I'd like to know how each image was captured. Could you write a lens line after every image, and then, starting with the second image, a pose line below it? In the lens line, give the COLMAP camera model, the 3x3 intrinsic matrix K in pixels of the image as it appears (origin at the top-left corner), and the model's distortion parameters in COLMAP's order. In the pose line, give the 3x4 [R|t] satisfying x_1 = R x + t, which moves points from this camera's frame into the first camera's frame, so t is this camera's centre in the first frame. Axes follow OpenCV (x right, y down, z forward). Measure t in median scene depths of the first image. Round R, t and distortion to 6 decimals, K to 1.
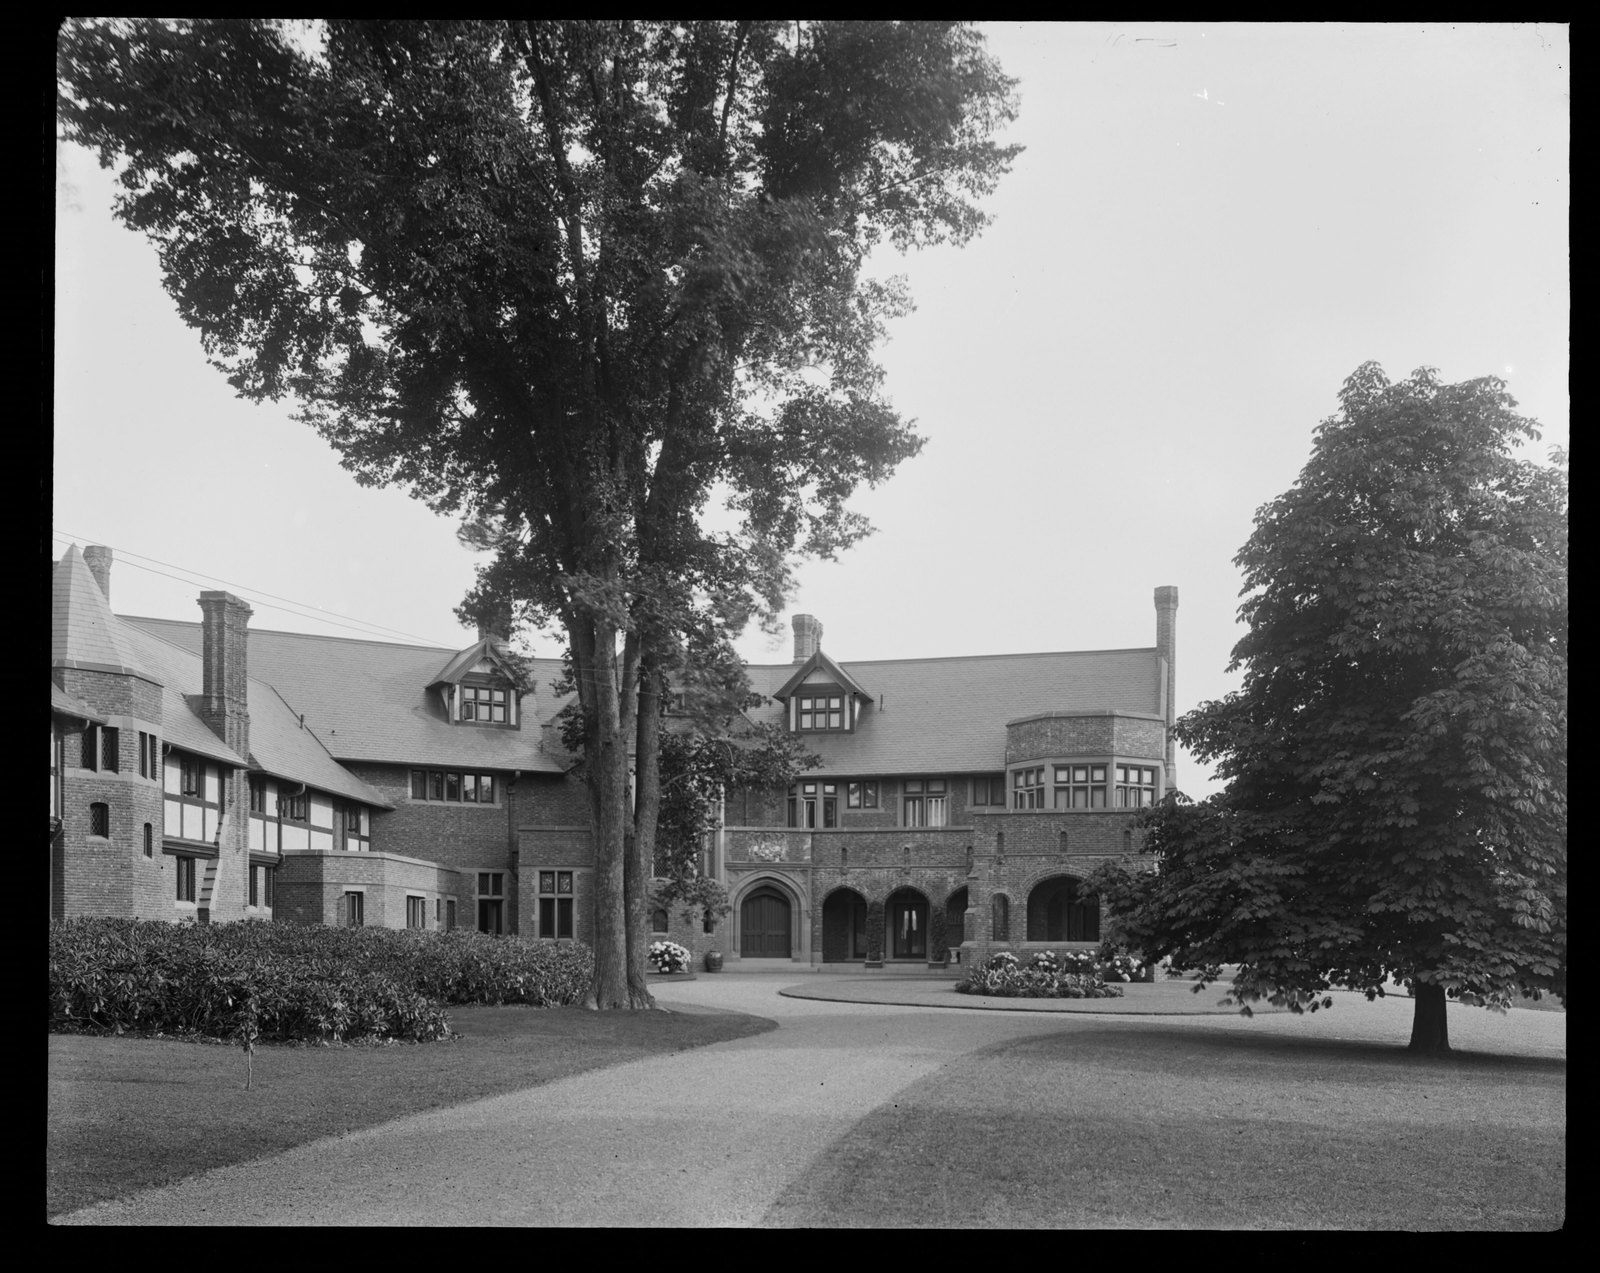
lens RADIAL K [[3742.8, 0, 800.0], [0, 3742.8, 636.5], [0, 0, 1]] dist [0.292921, 0.128251]
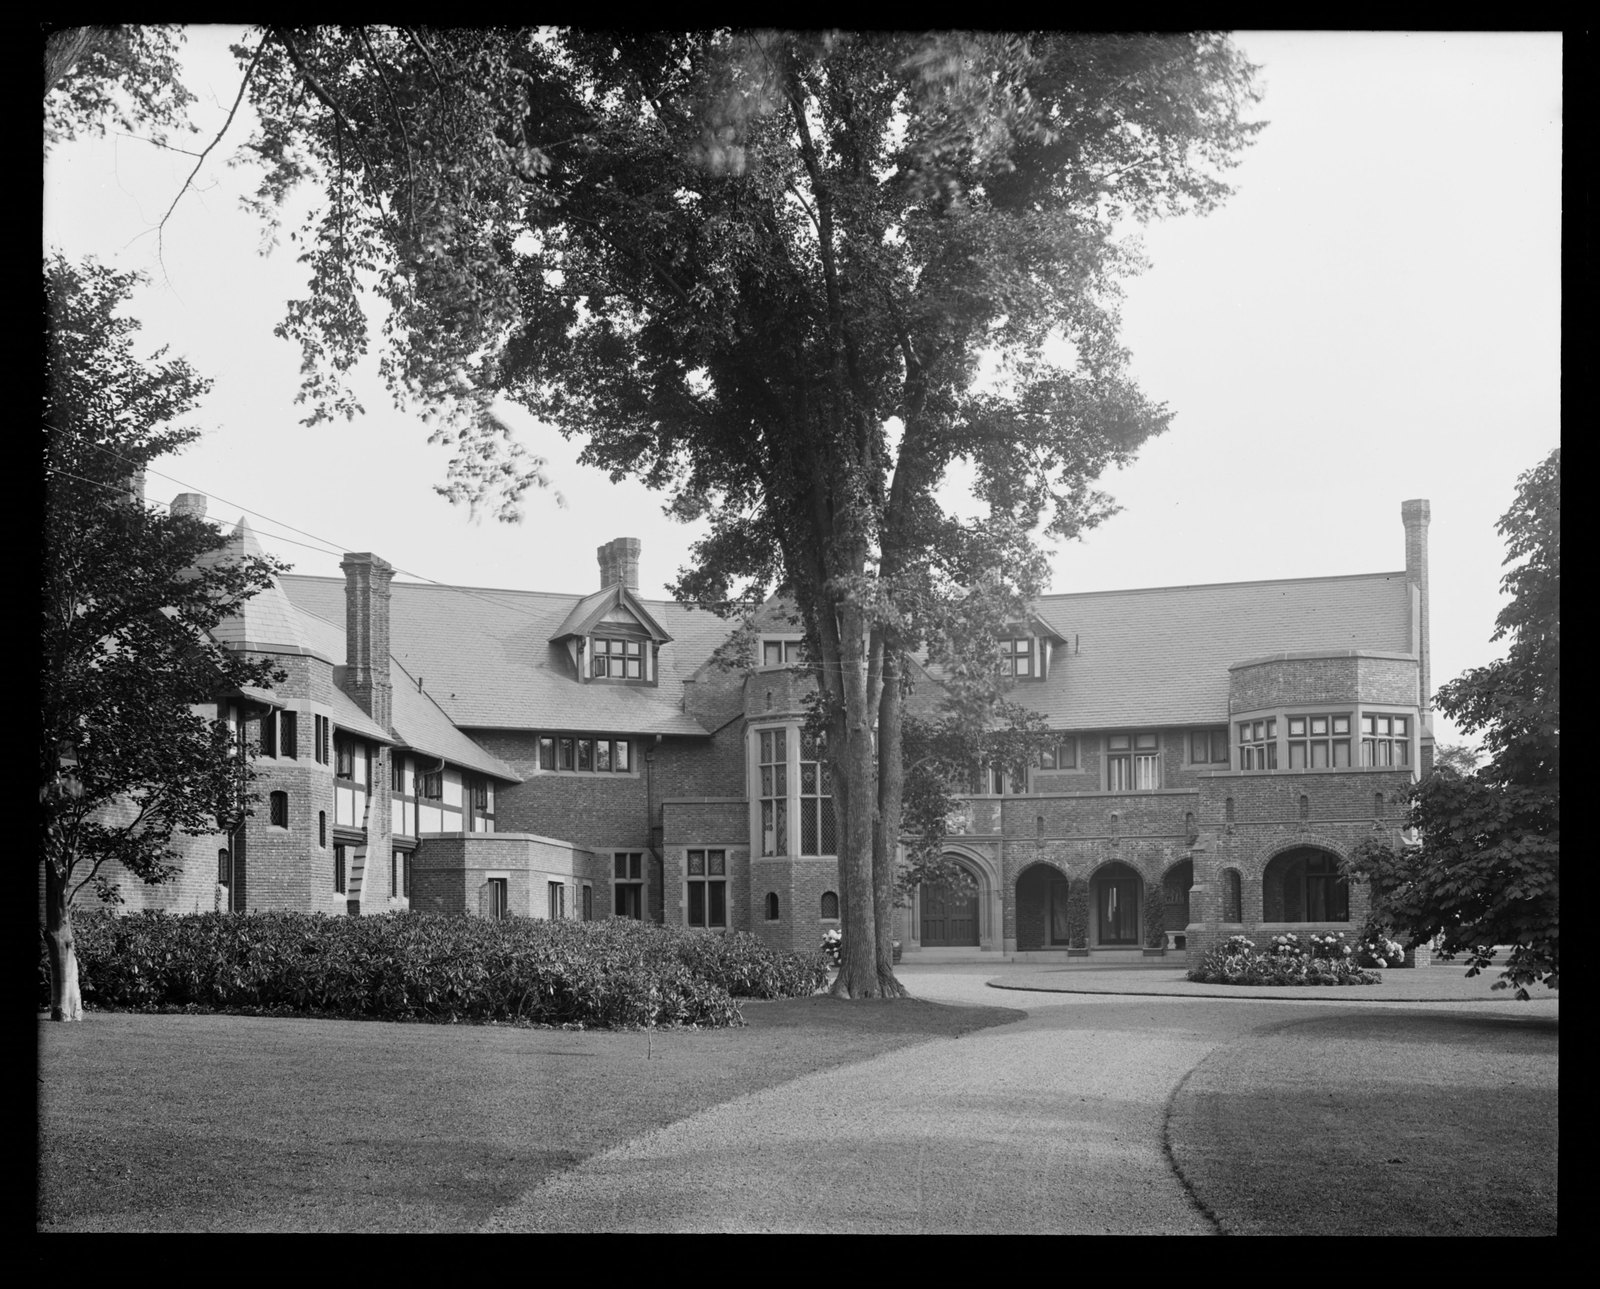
lens RADIAL K [[3327.3, 0, 800.0], [0, 3327.3, 644.5], [0, 0, 1]] dist [0.314684, -1.480488]
pose [[0.995704, -0.025126, -0.089122, 0.020116], [0.024761, 0.999680, -0.005201, 0.015178], [0.089224, 0.002972, 0.996007, 0.181362]]
